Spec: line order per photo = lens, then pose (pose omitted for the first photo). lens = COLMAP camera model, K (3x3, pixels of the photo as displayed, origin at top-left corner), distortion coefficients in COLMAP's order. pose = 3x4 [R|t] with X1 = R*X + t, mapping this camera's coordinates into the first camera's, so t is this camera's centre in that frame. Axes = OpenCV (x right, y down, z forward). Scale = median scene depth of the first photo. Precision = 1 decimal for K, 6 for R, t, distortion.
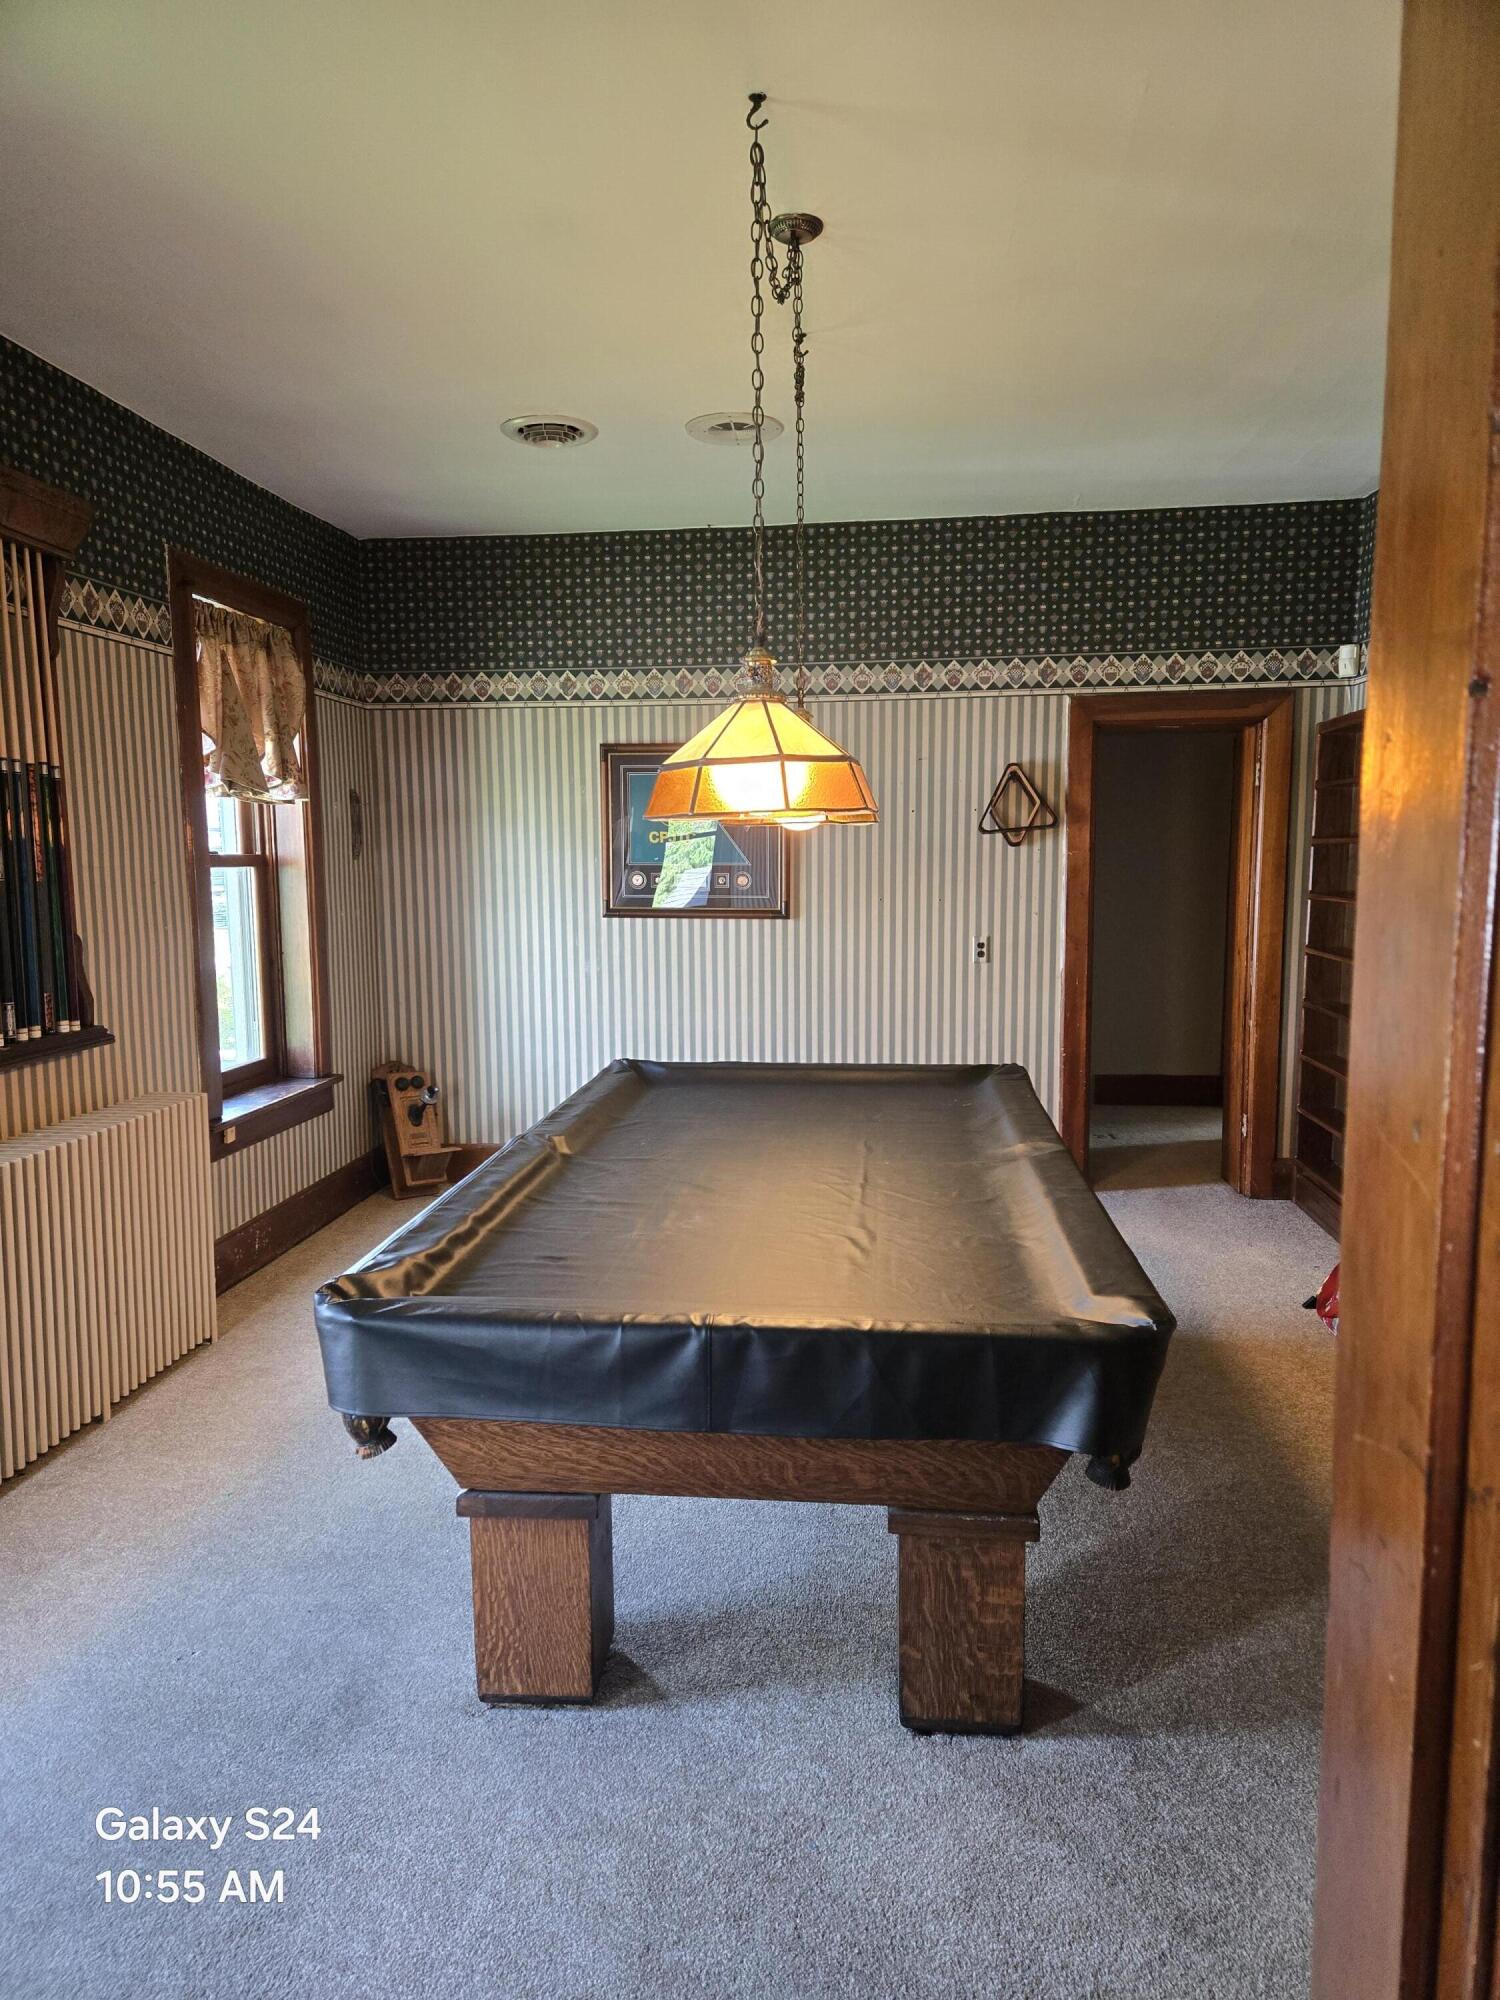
lens RADIAL K [[1349.8, 0, 746.4], [0, 1349.8, 998.2], [0, 0, 1]] dist [0.065306, -0.045083]
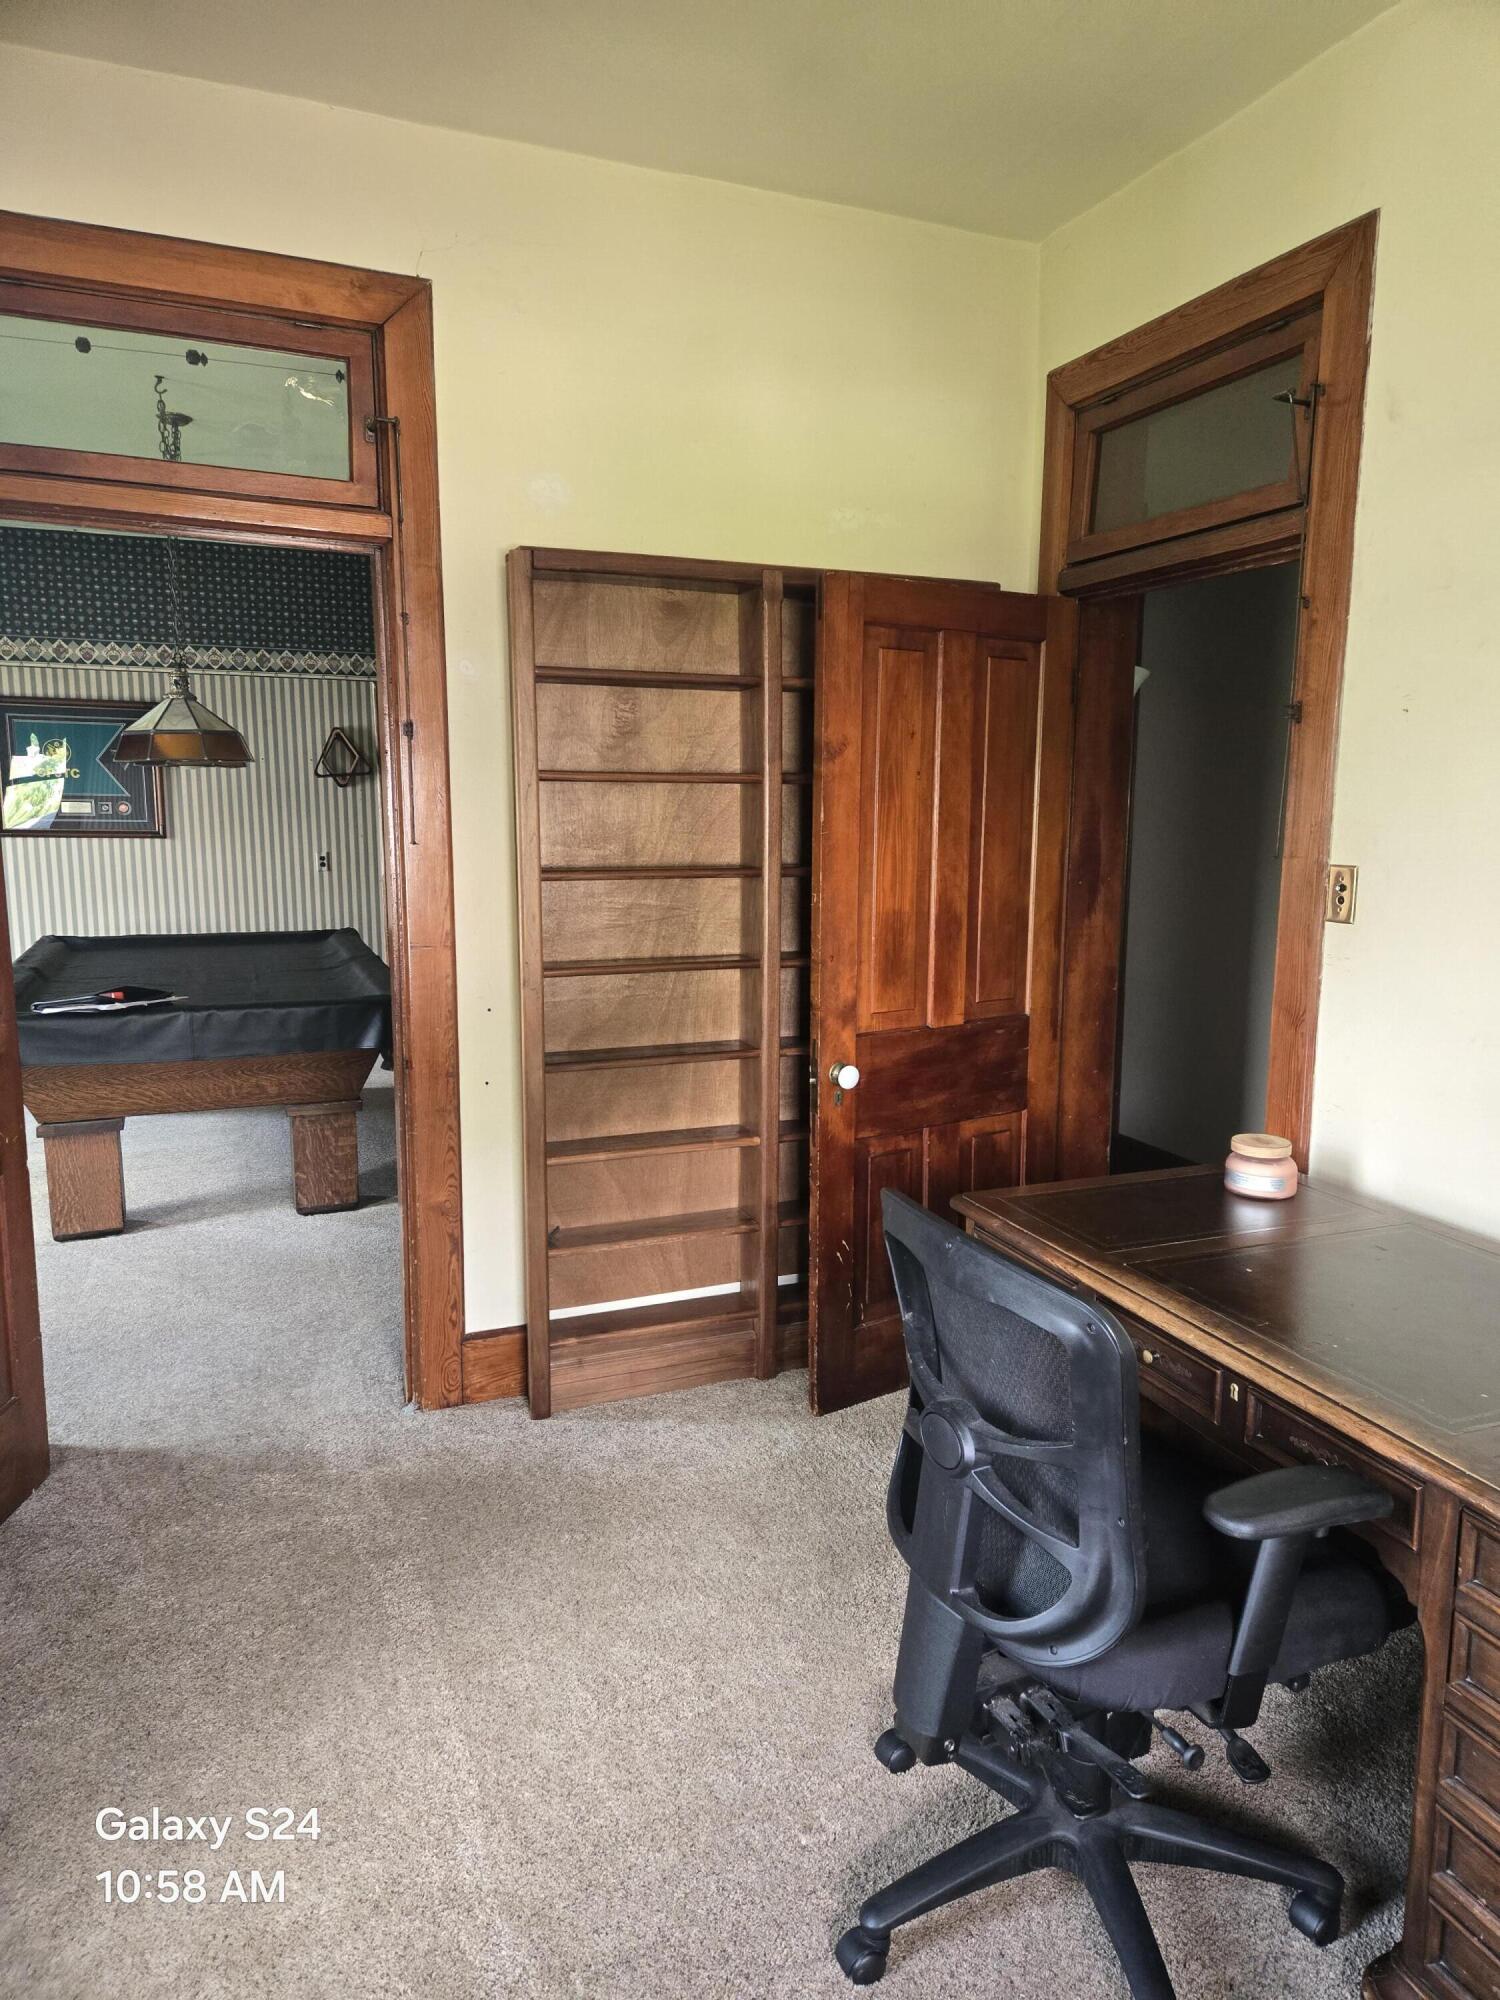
lens RADIAL K [[1349.8, 0, 796.6], [0, 1349.8, 1017.8], [0, 0, 1]] dist [0.065306, -0.045083]
pose [[0.876434, -0.063228, 0.477354, -0.080099], [0.039637, 0.997450, 0.059344, 0.063195], [-0.479889, -0.033090, 0.876705, -0.484973]]
